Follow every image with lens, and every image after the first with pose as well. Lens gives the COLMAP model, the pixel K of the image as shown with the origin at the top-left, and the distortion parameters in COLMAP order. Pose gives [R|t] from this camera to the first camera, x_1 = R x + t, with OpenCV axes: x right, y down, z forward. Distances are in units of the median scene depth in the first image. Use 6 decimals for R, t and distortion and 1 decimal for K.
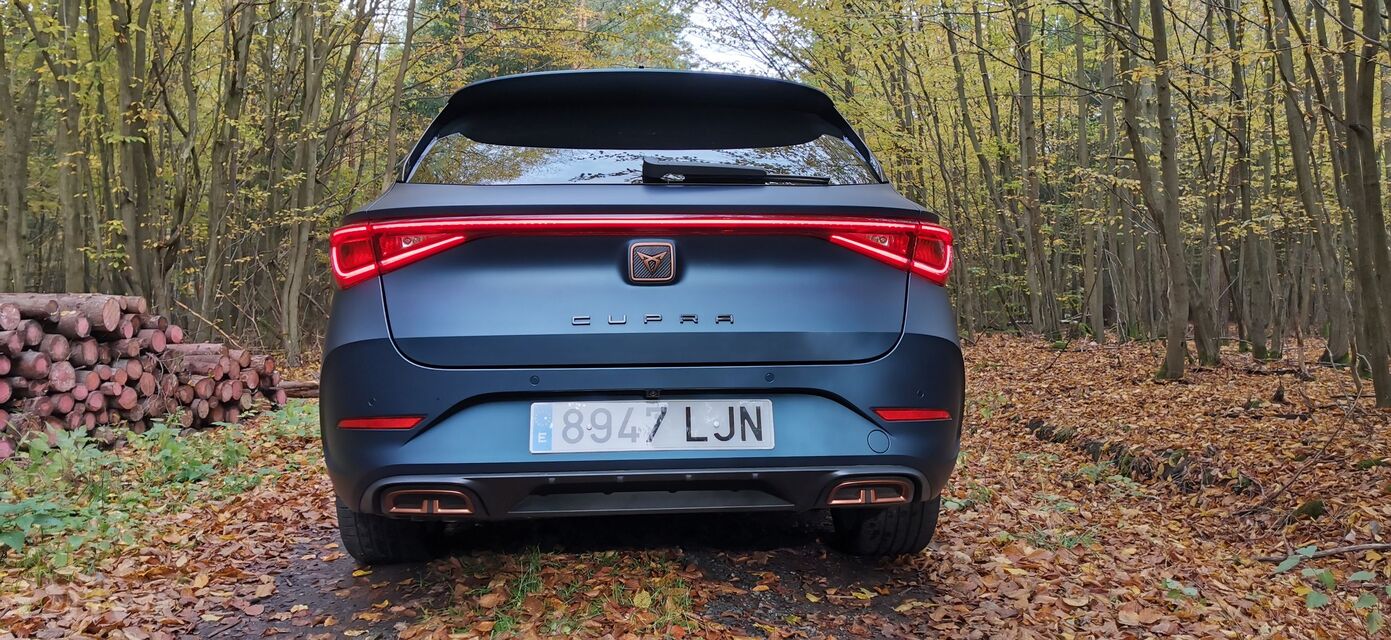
lens RADIAL K [[1045.7, 0, 695.5], [0, 1045.7, 320.0], [0, 0, 1]] dist [0.003835, -0.095145]
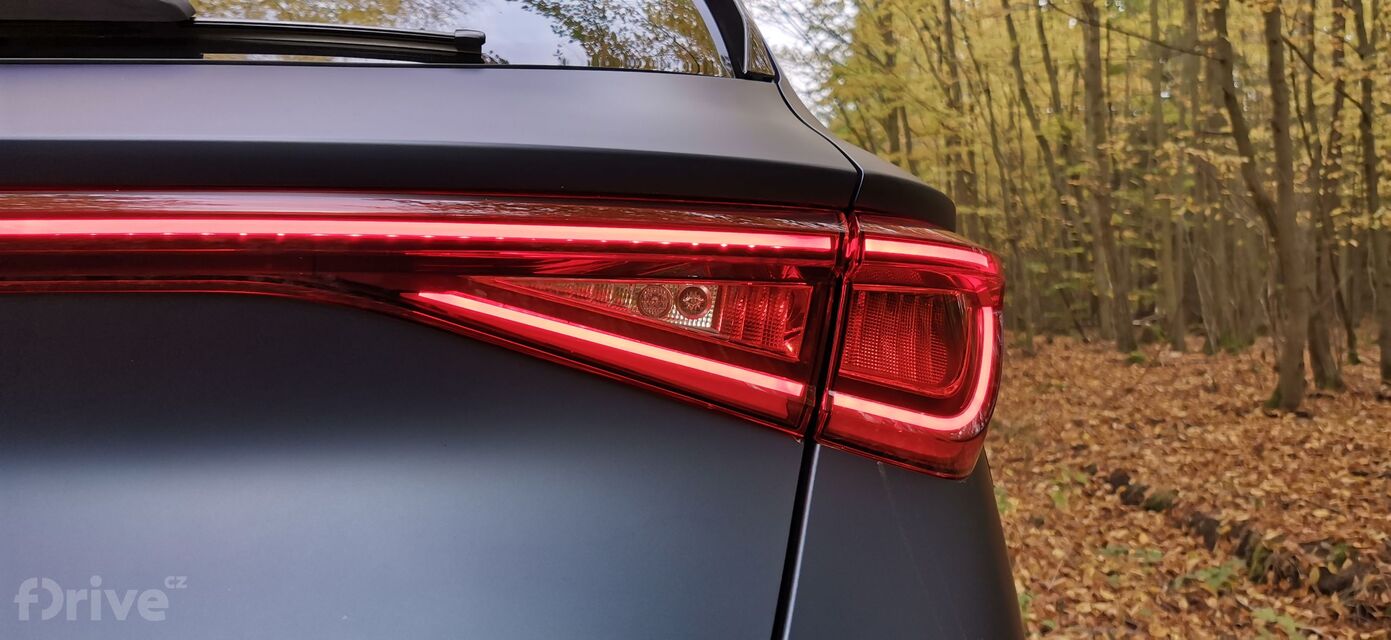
lens RADIAL K [[1059.0, 0, 695.5], [0, 1059.0, 320.0], [0, 0, 1]] dist [-0.038202, -0.034034]
pose [[0.998864, -0.004196, -0.047475, 0.043009], [0.004492, 0.999971, 0.006132, -0.016726], [0.047448, -0.006338, 0.998854, 0.174343]]
